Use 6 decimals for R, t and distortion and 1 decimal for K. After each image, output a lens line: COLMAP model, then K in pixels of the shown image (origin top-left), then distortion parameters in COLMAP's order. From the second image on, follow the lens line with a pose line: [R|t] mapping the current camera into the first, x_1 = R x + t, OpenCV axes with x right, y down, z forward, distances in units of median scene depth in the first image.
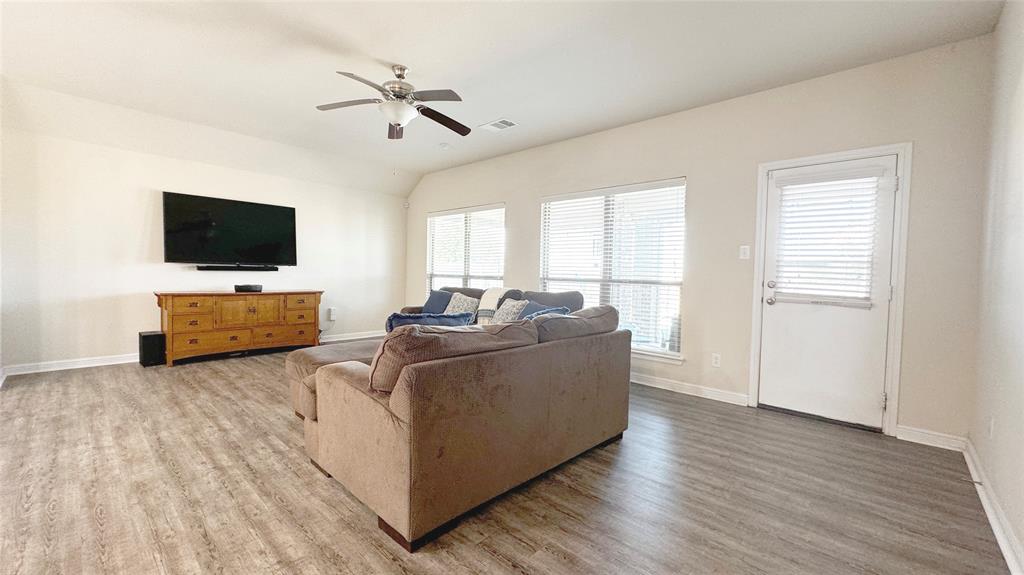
lens RADIAL K [[407.4, 0, 514.9], [0, 407.4, 284.6], [0, 0, 1]] dist [0.001135, 0.000103]
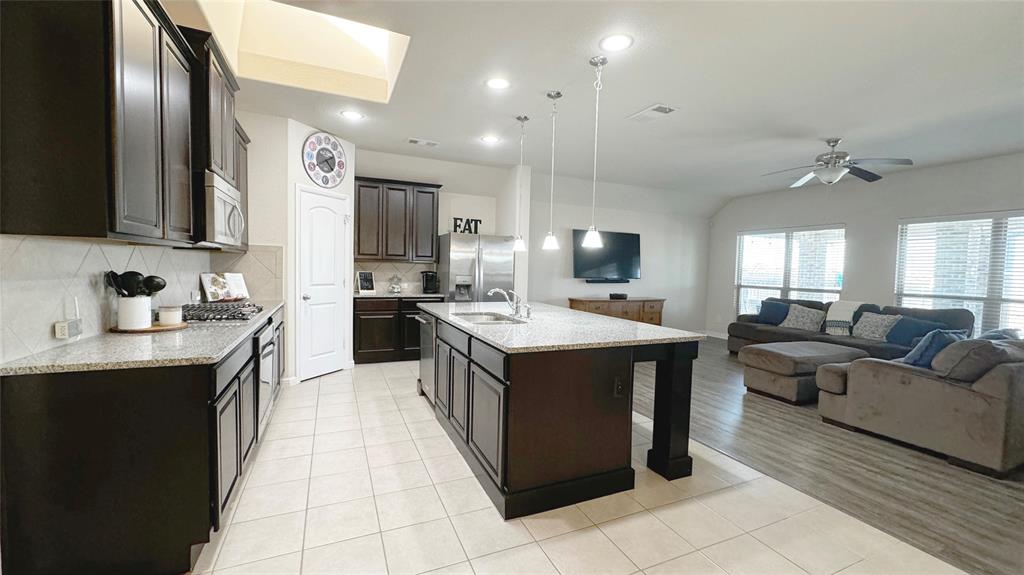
lens RADIAL K [[407.4, 0, 514.6], [0, 407.4, 287.6], [0, 0, 1]] dist [0.001135, 0.000103]
pose [[0.920728, 0.017702, -0.389803, -0.456998], [-0.013283, 0.999813, 0.014029, -0.035333], [0.389979, -0.007739, 0.920791, -0.405080]]
